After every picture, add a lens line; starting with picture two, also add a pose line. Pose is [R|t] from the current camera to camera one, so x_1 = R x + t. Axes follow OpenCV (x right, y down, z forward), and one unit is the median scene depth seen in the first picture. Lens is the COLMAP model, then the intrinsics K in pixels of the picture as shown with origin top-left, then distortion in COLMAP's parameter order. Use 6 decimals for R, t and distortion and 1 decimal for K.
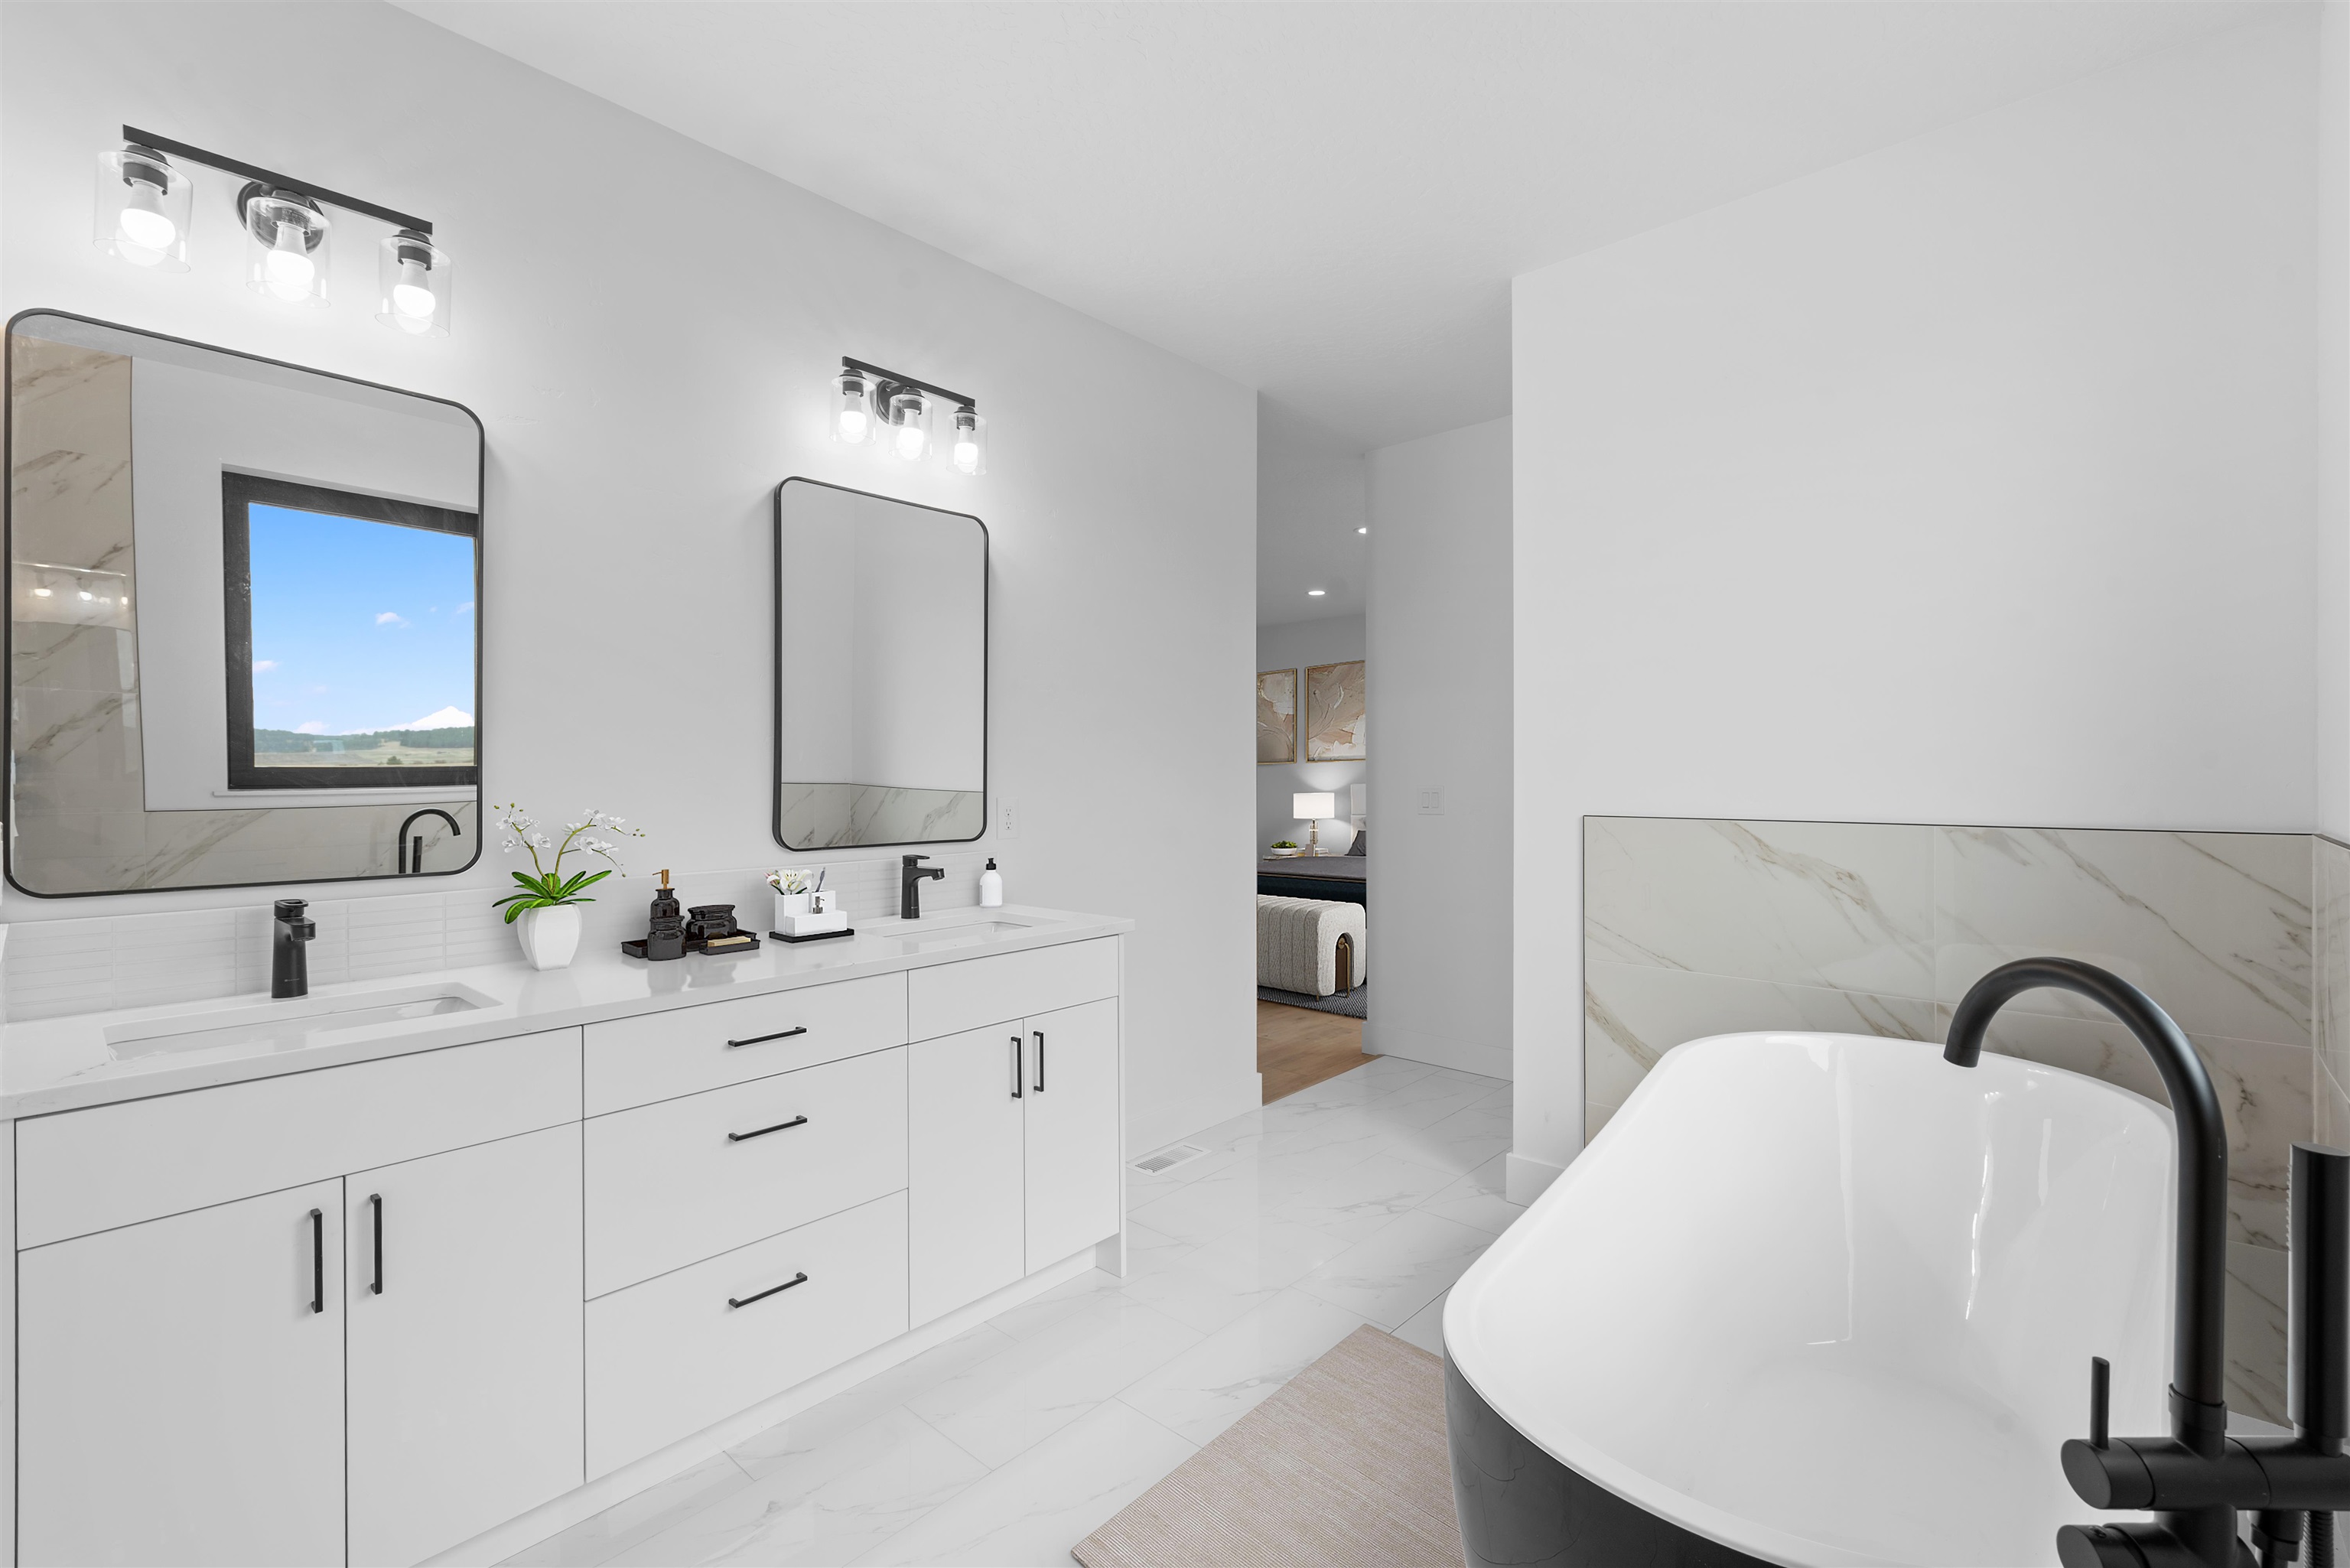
lens RADIAL K [[1029.8, 0, 1193.8], [0, 1029.8, 772.0], [0, 0, 1]] dist [0.016020, 0.000452]
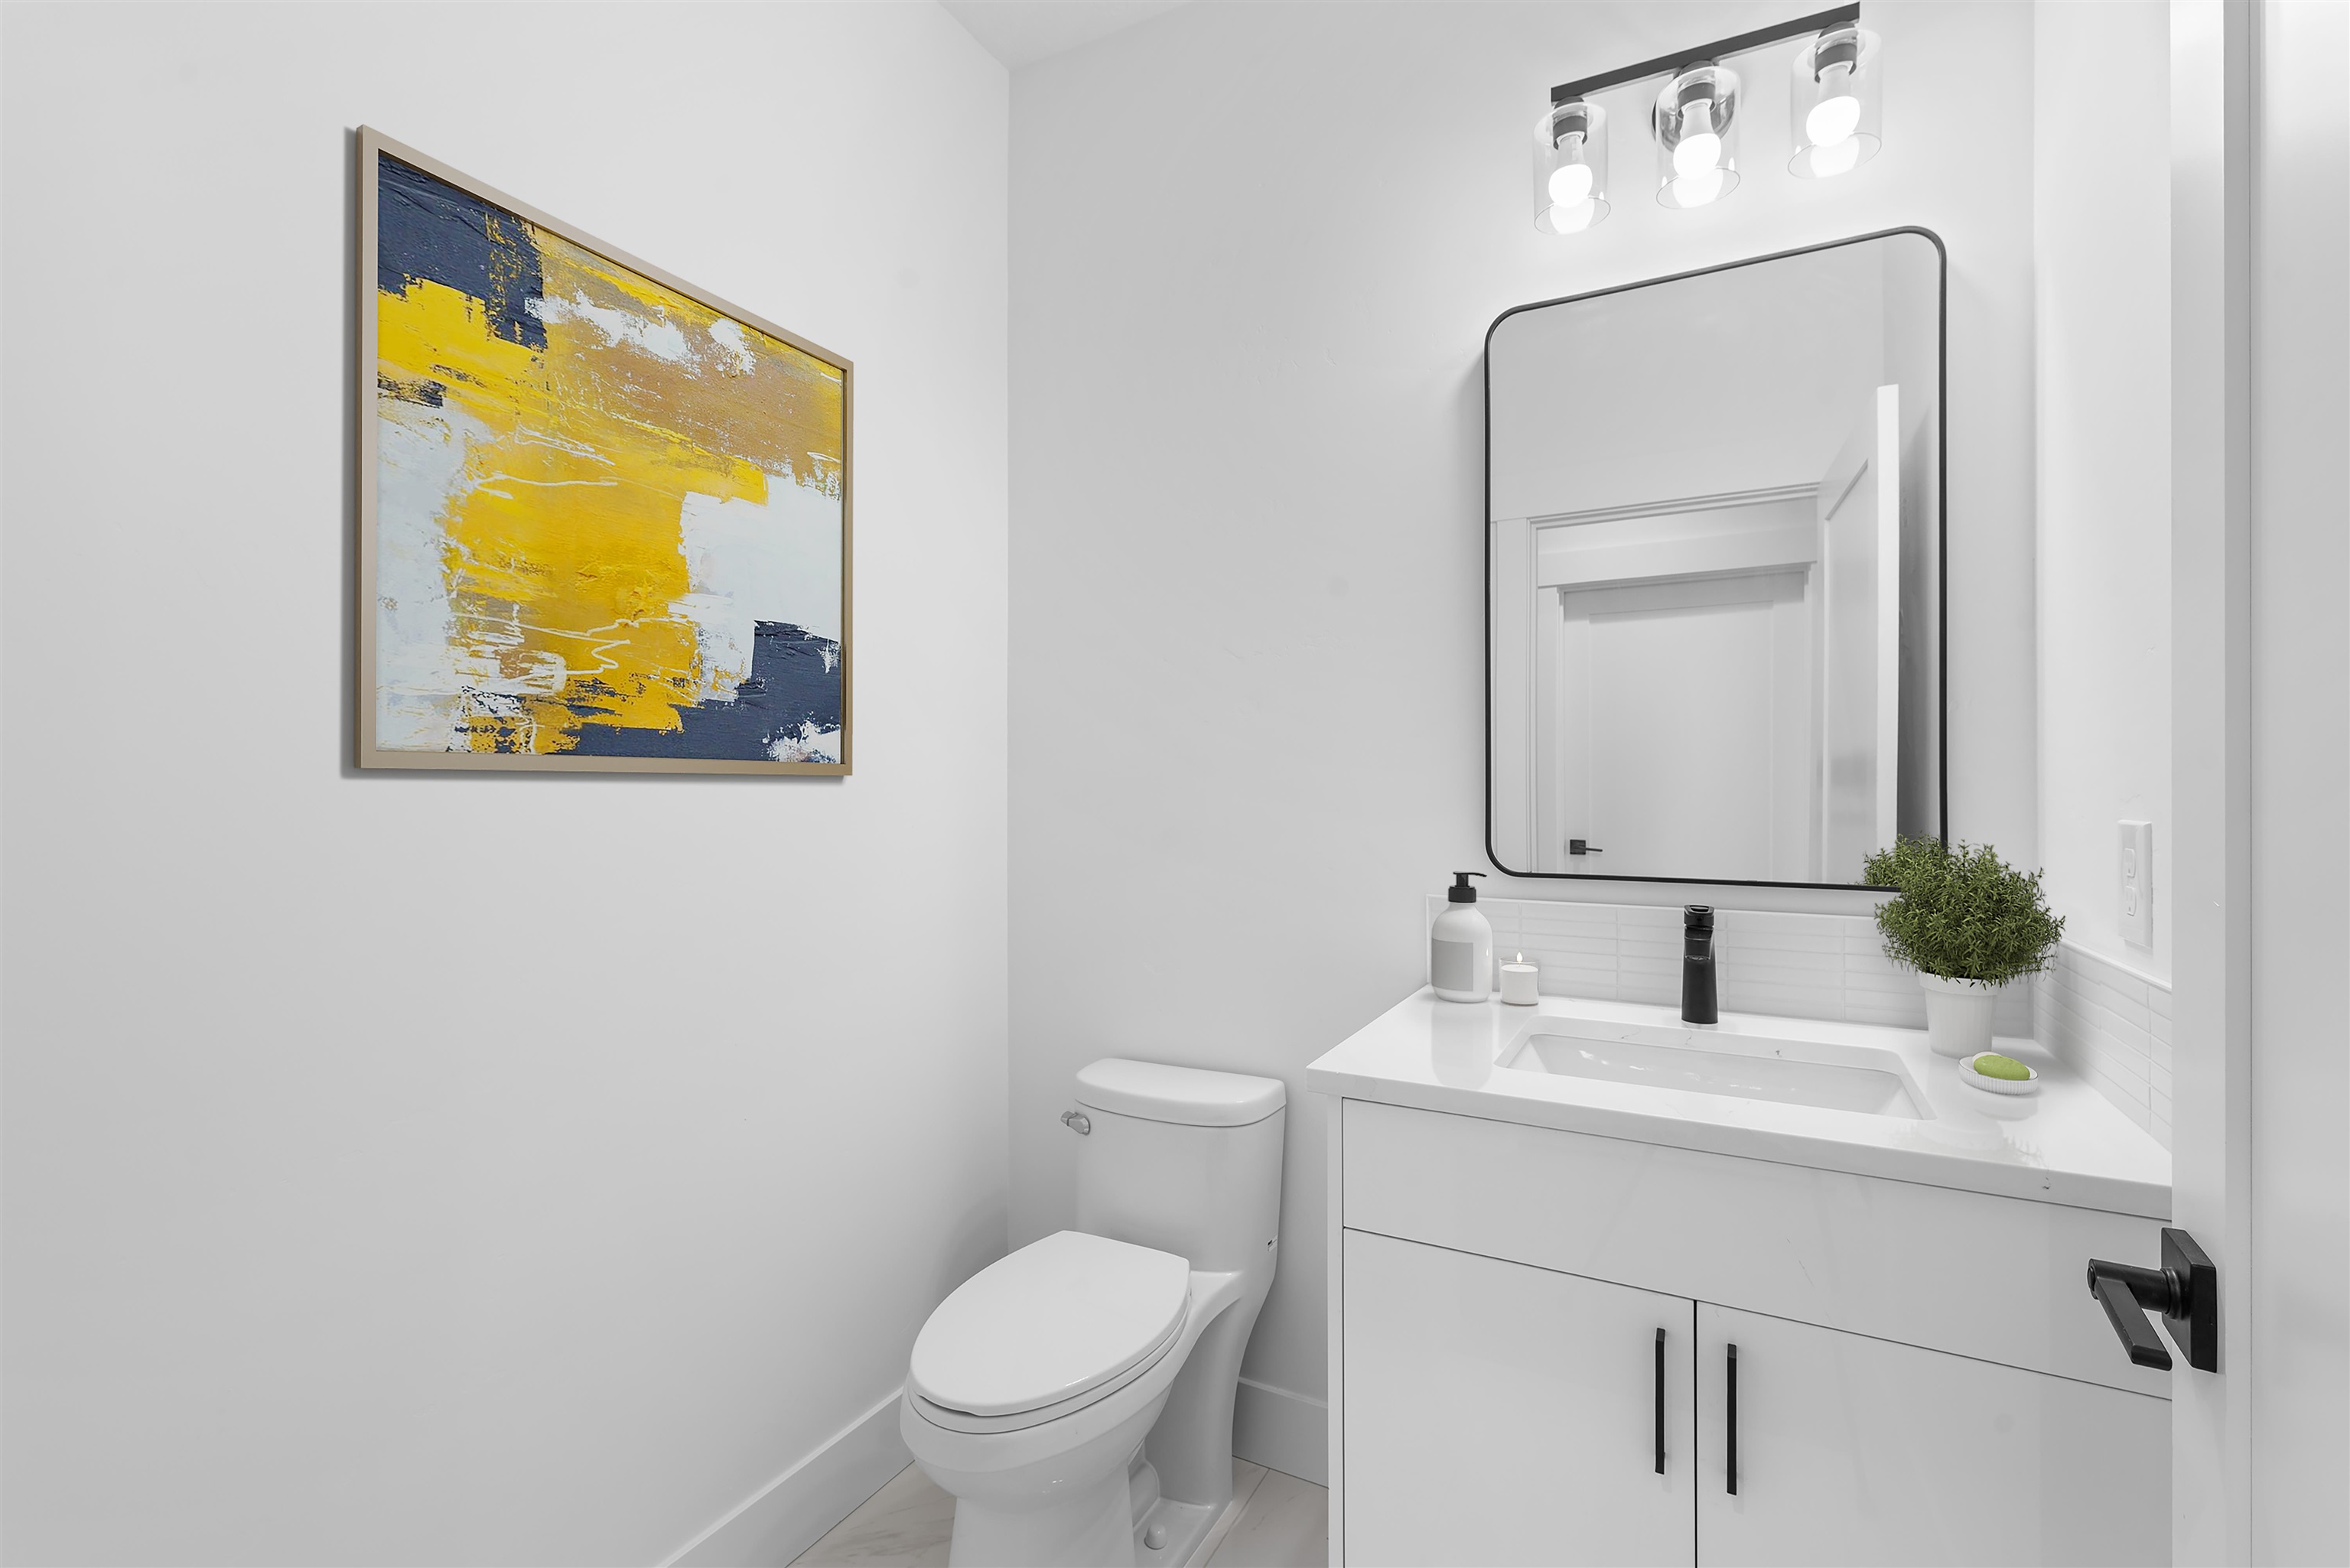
lens RADIAL K [[1029.8, 0, 1191.5], [0, 1029.8, 774.3], [0, 0, 1]] dist [0.016020, 0.000452]
pose [[0.291713, -0.008437, -0.956469, -0.181623], [-0.011031, 0.999865, -0.012184, 0.029070], [0.956442, 0.014105, 0.291580, 0.367218]]
